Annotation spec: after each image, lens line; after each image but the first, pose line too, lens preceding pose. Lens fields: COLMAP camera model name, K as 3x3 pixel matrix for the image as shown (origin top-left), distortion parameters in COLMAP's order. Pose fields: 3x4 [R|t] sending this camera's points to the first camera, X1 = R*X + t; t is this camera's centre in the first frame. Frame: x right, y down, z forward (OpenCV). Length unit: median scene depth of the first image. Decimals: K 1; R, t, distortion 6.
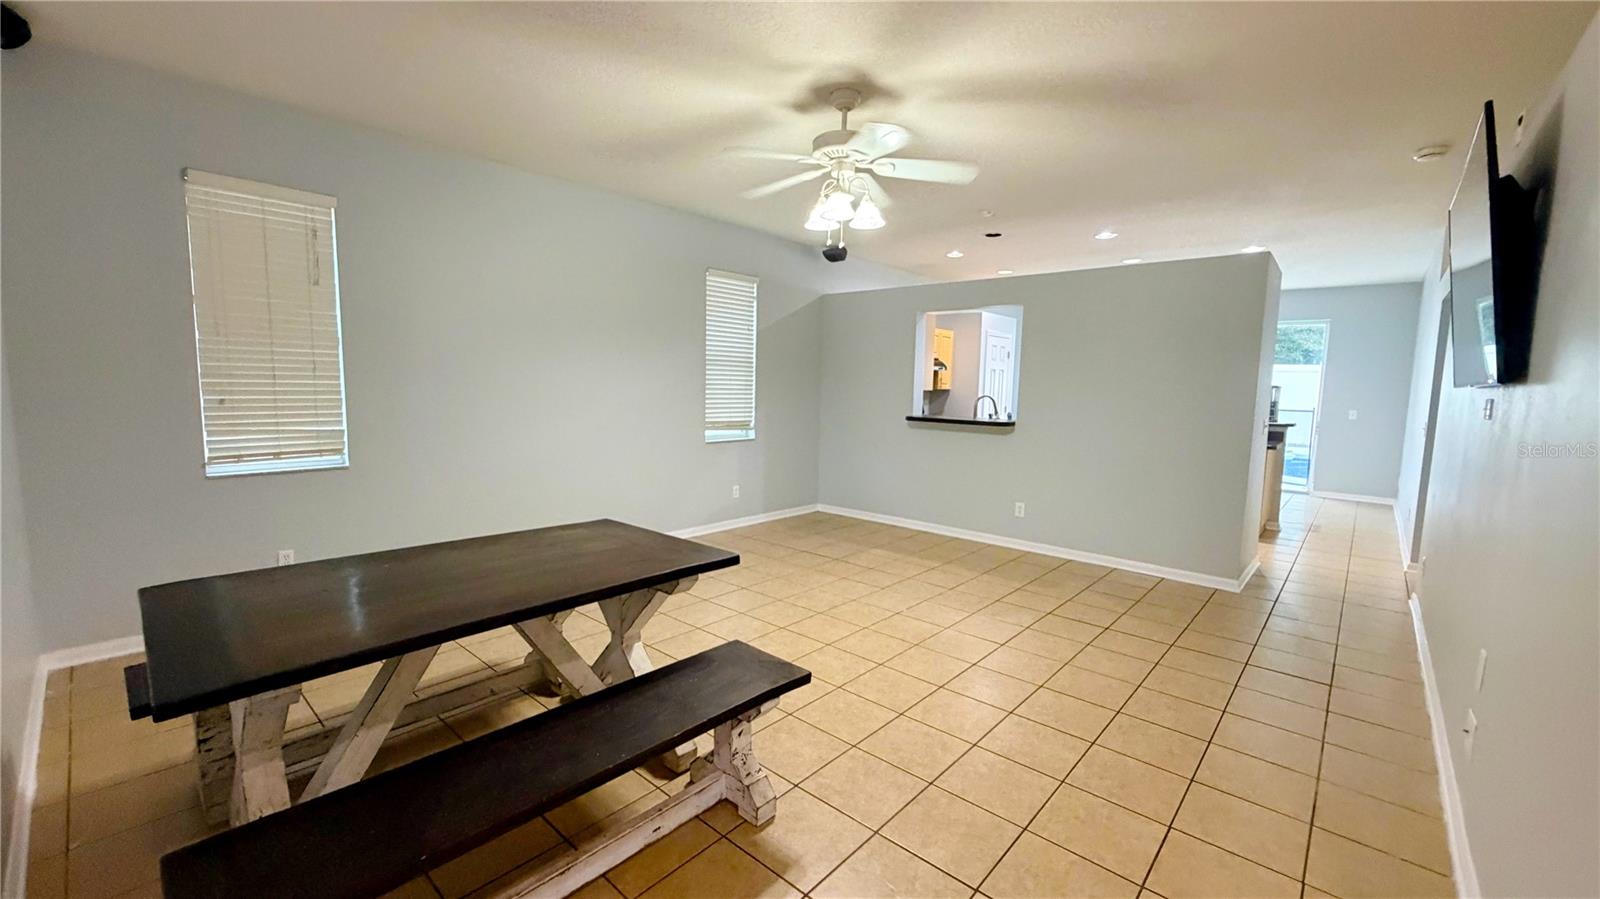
lens RADIAL K [[636.3, 0, 806.1], [0, 636.3, 454.3], [0, 0, 1]] dist [0.001276, 0.000153]
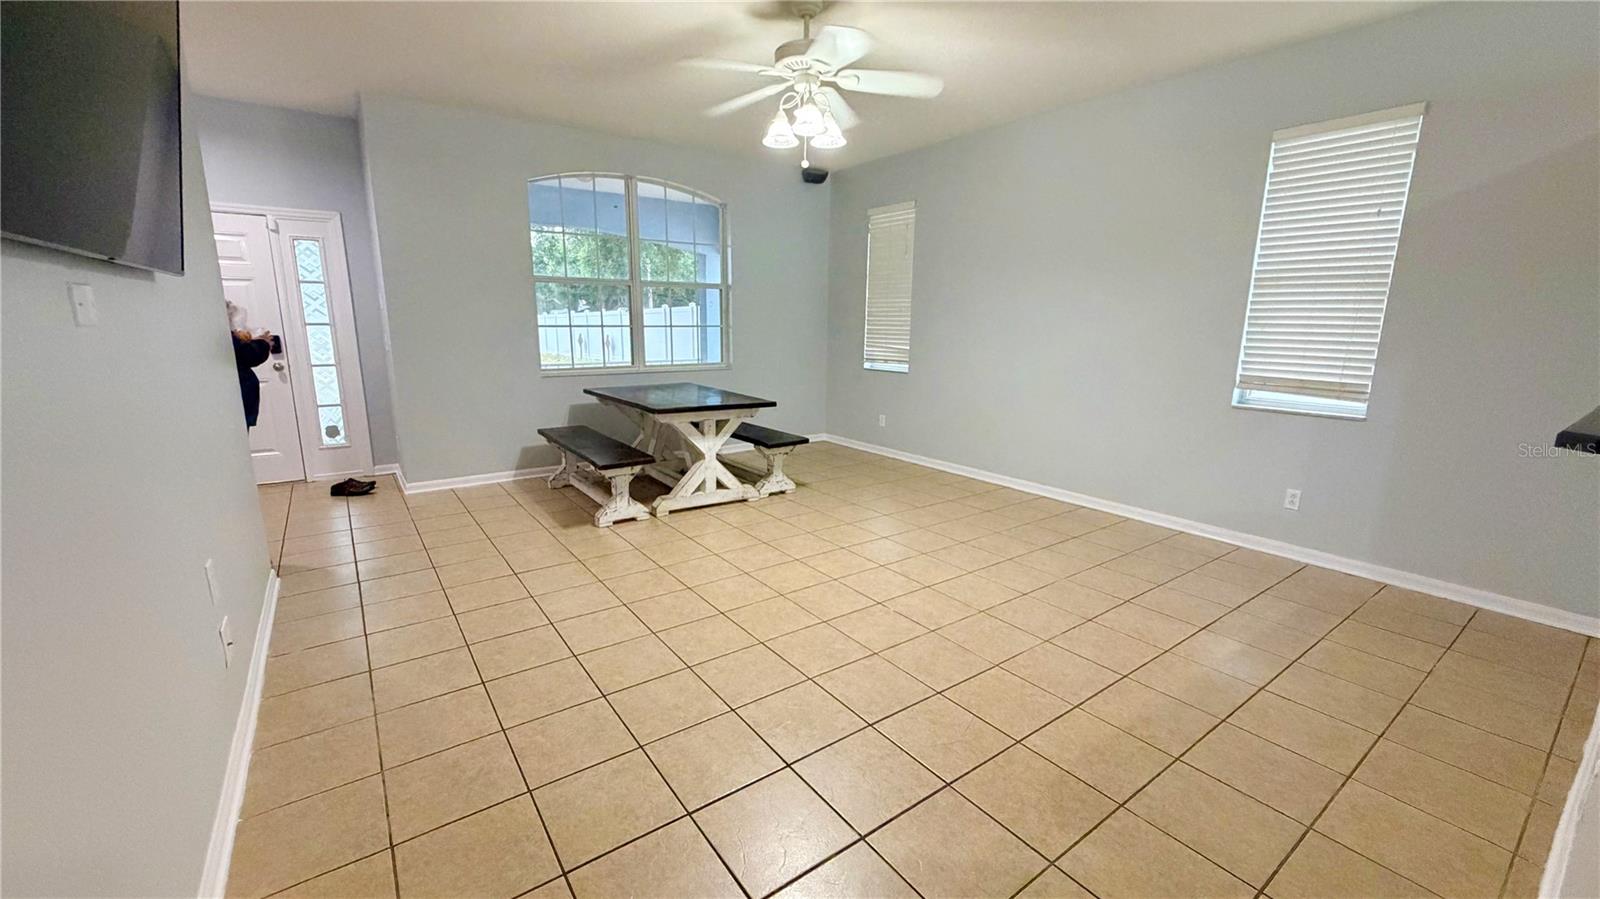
lens RADIAL K [[636.3, 0, 806.1], [0, 636.3, 454.3], [0, 0, 1]] dist [0.001276, 0.000153]
pose [[-0.213475, 0.185267, -0.959221, 0.938497], [-0.116614, 0.970002, 0.213302, -0.093608], [0.969964, 0.157393, -0.185467, 1.083227]]
